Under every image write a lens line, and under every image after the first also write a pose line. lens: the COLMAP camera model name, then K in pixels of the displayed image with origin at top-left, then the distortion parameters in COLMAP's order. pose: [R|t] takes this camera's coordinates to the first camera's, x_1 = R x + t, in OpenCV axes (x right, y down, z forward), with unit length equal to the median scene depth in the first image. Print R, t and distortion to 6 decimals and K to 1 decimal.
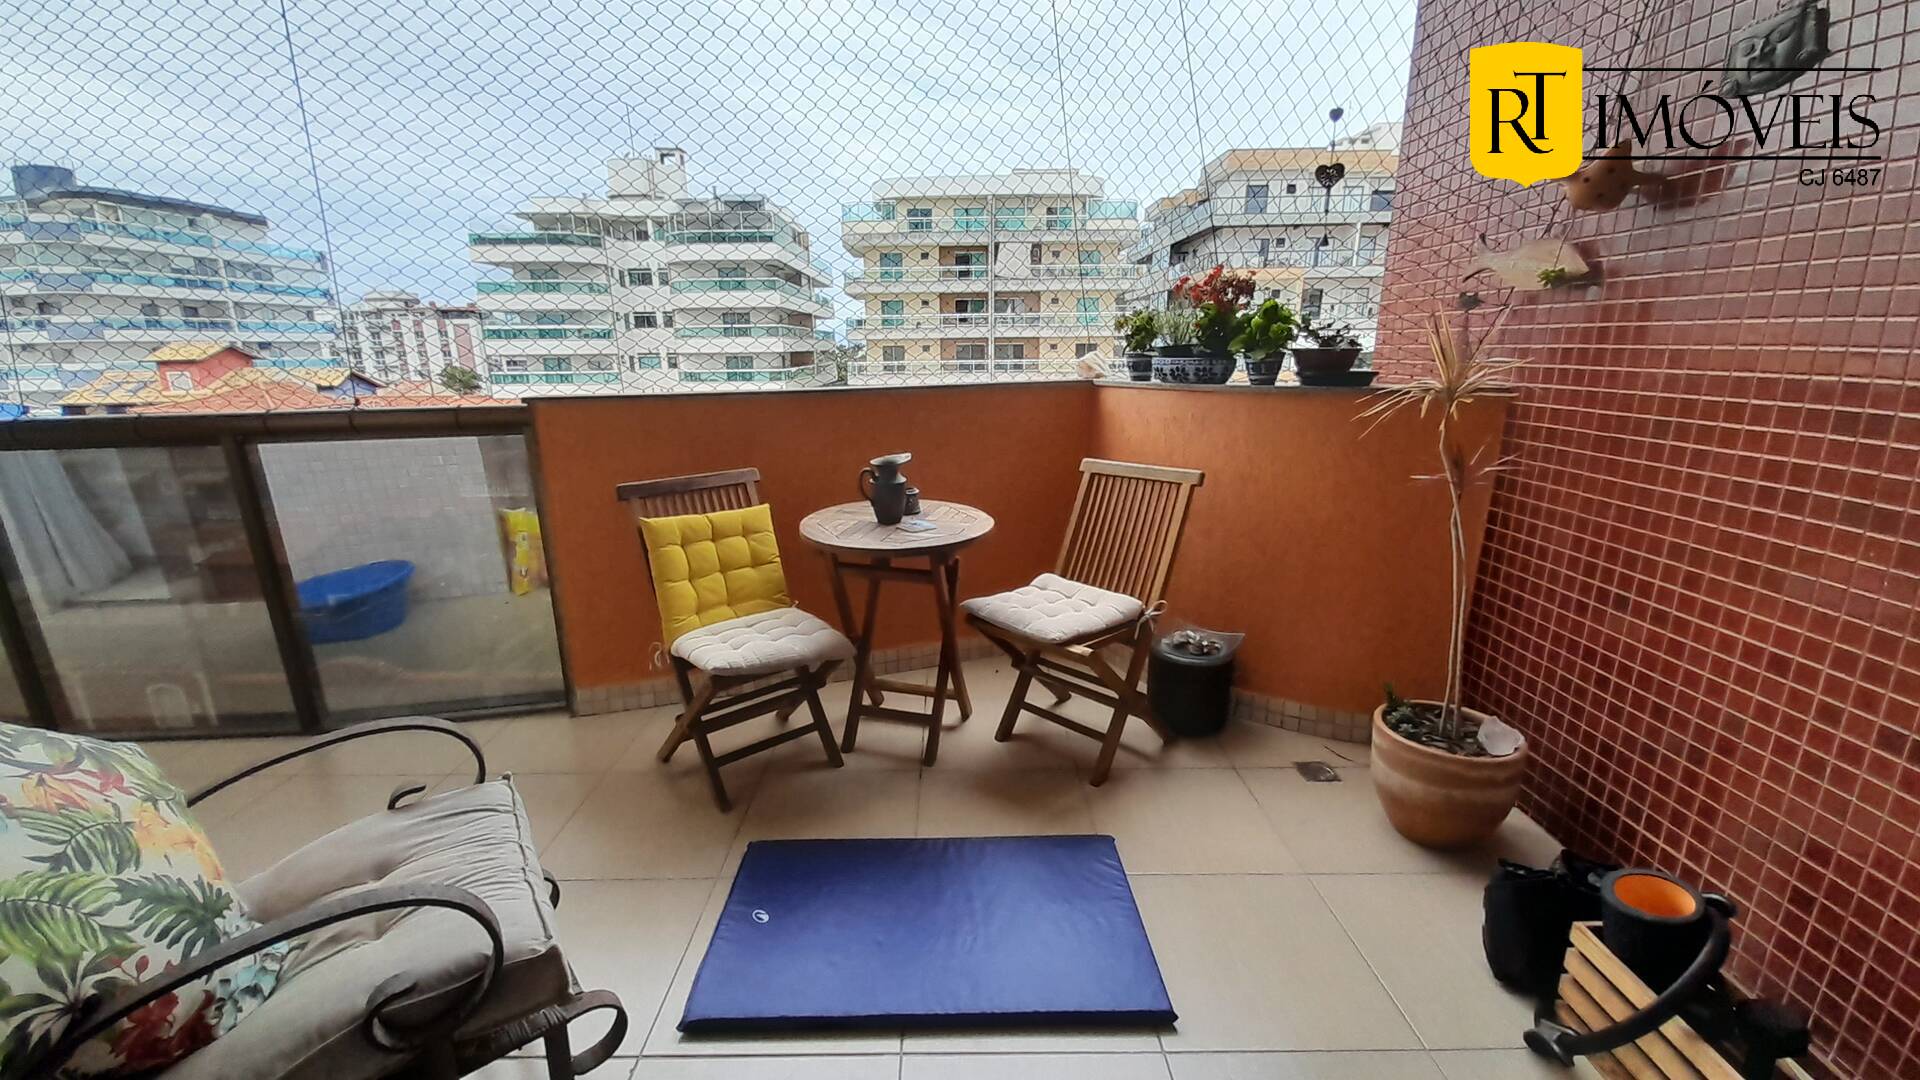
lens RADIAL K [[755.6, 0, 949.4], [0, 755.6, 544.0], [0, 0, 1]] dist [0.028354, -0.018711]
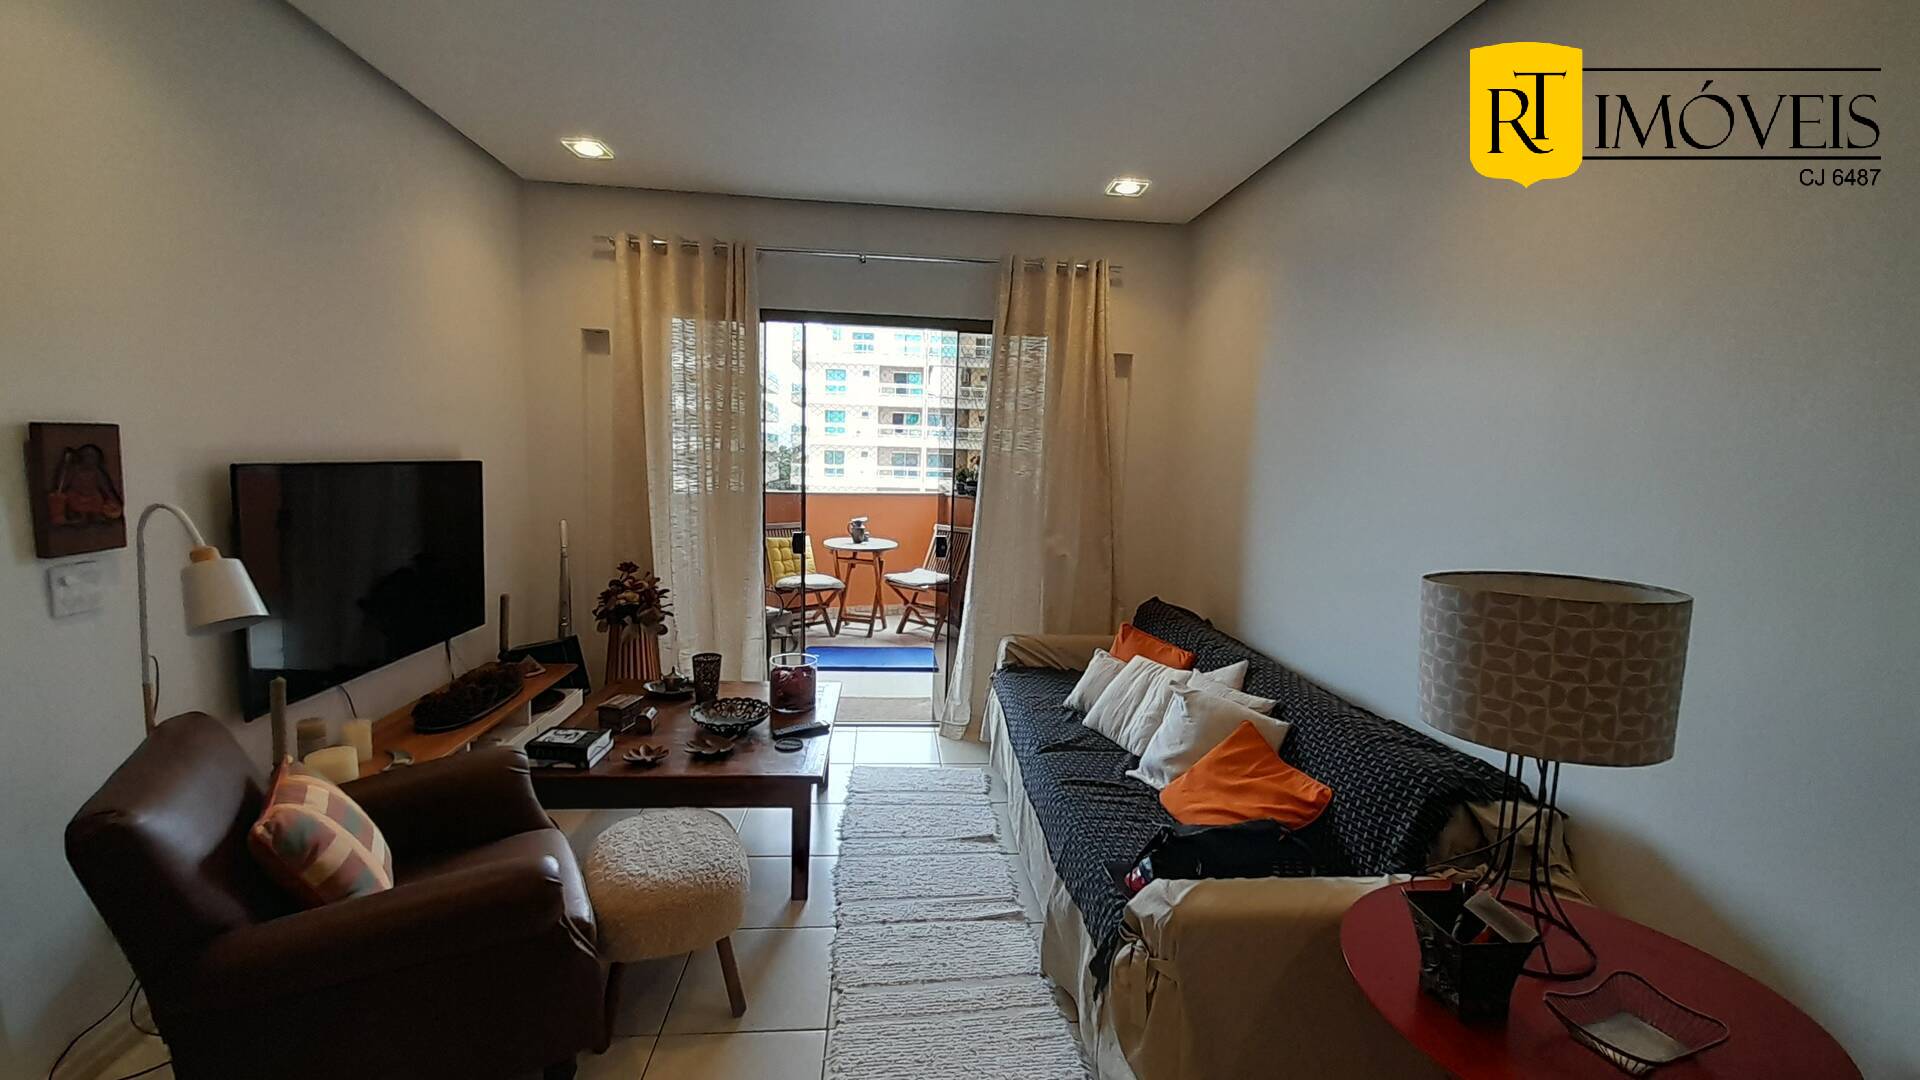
lens RADIAL K [[755.6, 0, 949.4], [0, 755.6, 544.0], [0, 0, 1]] dist [0.028354, -0.018711]
pose [[0.995325, 0.038814, 0.088441, 0.000391], [-0.026567, 0.990399, -0.135661, 0.020421], [-0.092858, 0.132677, 0.986800, -0.102992]]
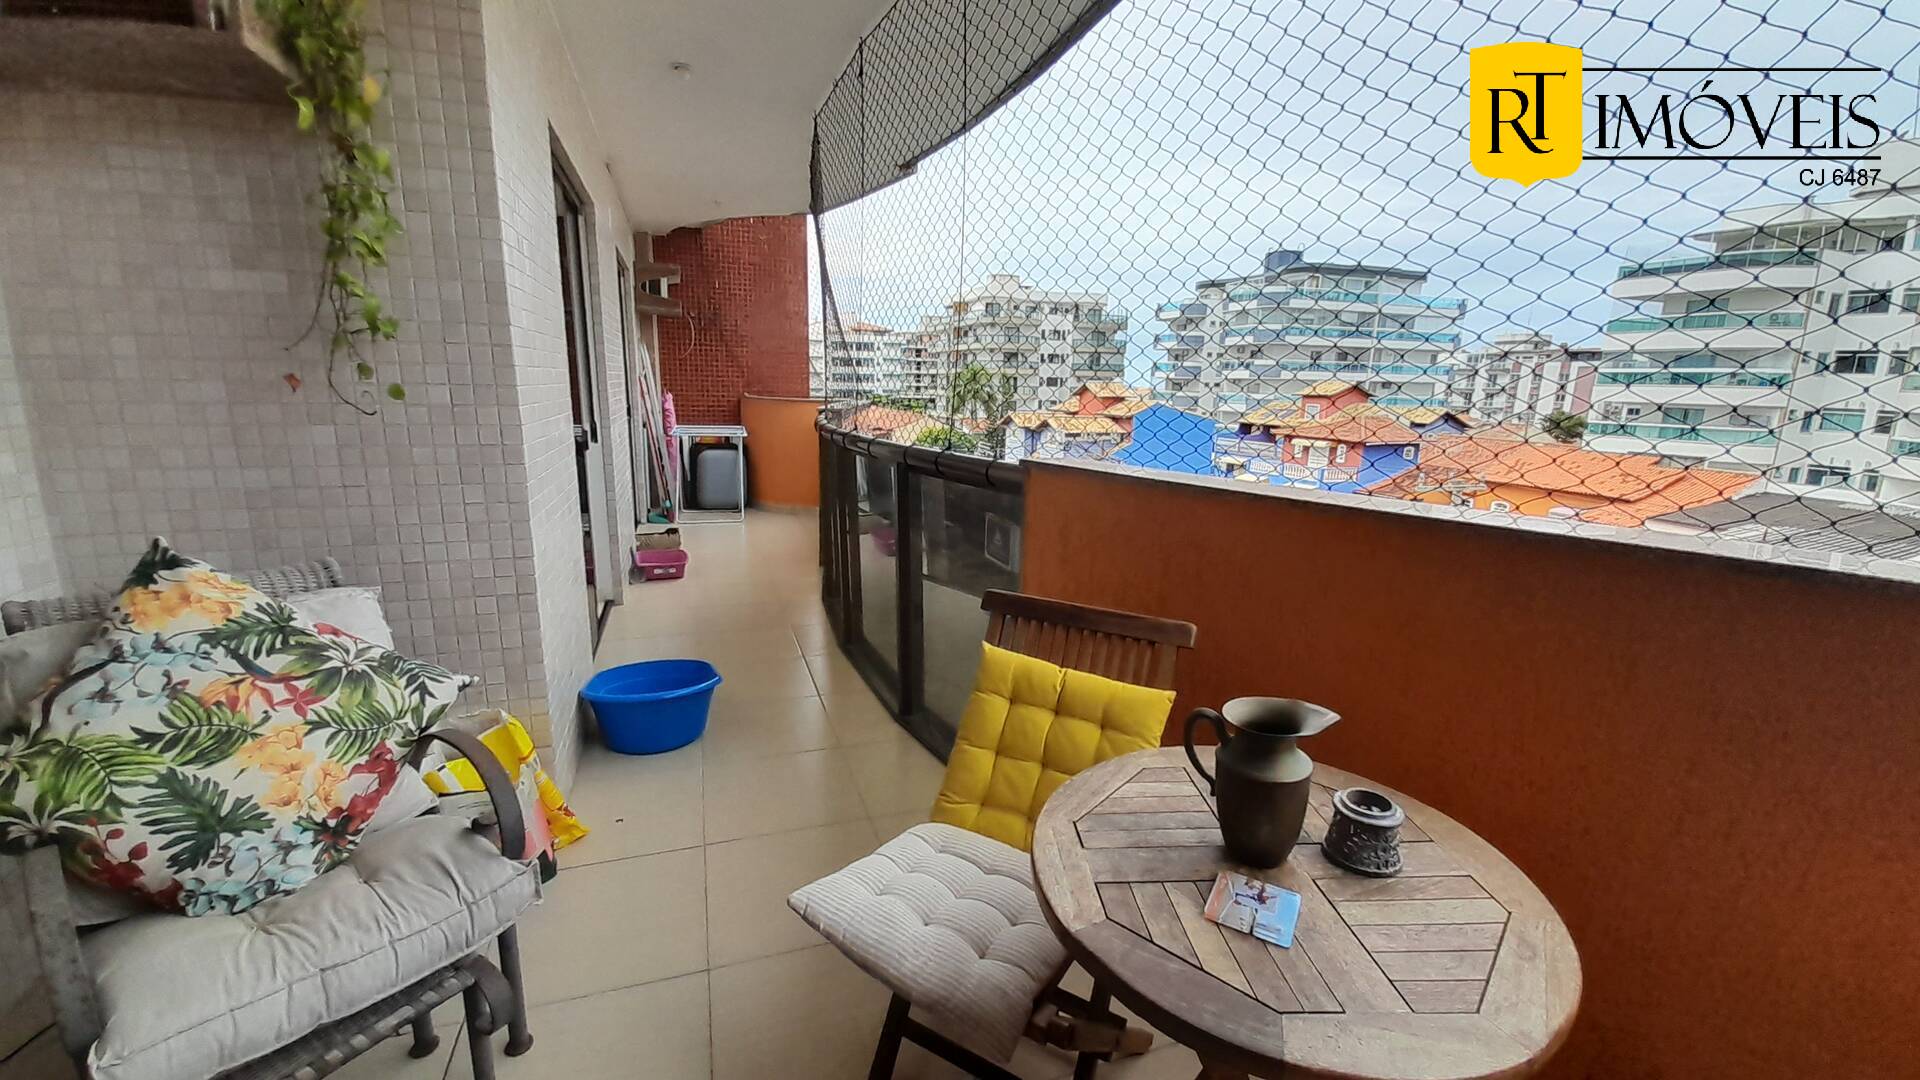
lens RADIAL K [[755.6, 0, 949.4], [0, 755.6, 544.0], [0, 0, 1]] dist [0.028354, -0.018711]
pose [[0.313125, 0.218179, -0.924311, 0.013730], [-0.265764, 0.954500, 0.135273, -0.012869], [0.911769, 0.203291, 0.356861, 0.042174]]
